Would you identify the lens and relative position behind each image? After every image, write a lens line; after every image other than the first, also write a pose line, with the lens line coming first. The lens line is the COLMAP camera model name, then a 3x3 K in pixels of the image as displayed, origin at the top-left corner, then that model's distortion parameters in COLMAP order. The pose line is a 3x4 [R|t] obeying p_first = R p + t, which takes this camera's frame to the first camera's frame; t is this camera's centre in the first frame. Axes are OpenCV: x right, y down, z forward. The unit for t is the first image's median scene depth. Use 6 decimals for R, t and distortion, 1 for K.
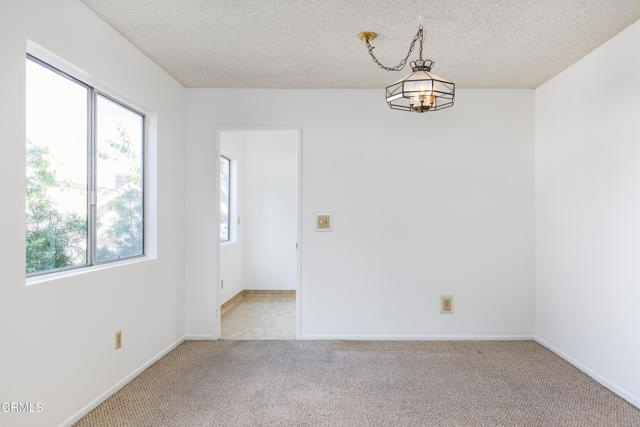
lens RADIAL K [[442.4, 0, 343.4], [0, 442.4, 220.7], [0, 0, 1]] dist [-0.002278, -0.001408]
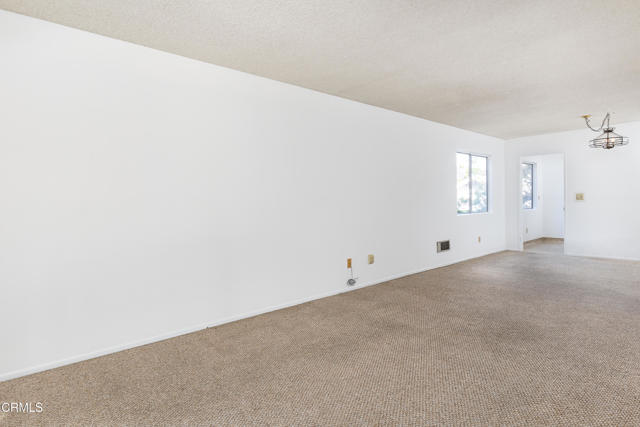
lens RADIAL K [[387.0, 0, 320.0], [0, 387.0, 213.5], [0, 0, 1]] dist [-0.000129, -0.000119]
pose [[0.679682, 0.016211, -0.733327, 0.495868], [0.013719, 0.999300, 0.034806, -0.004543], [0.733378, -0.033718, 0.678984, -1.148175]]
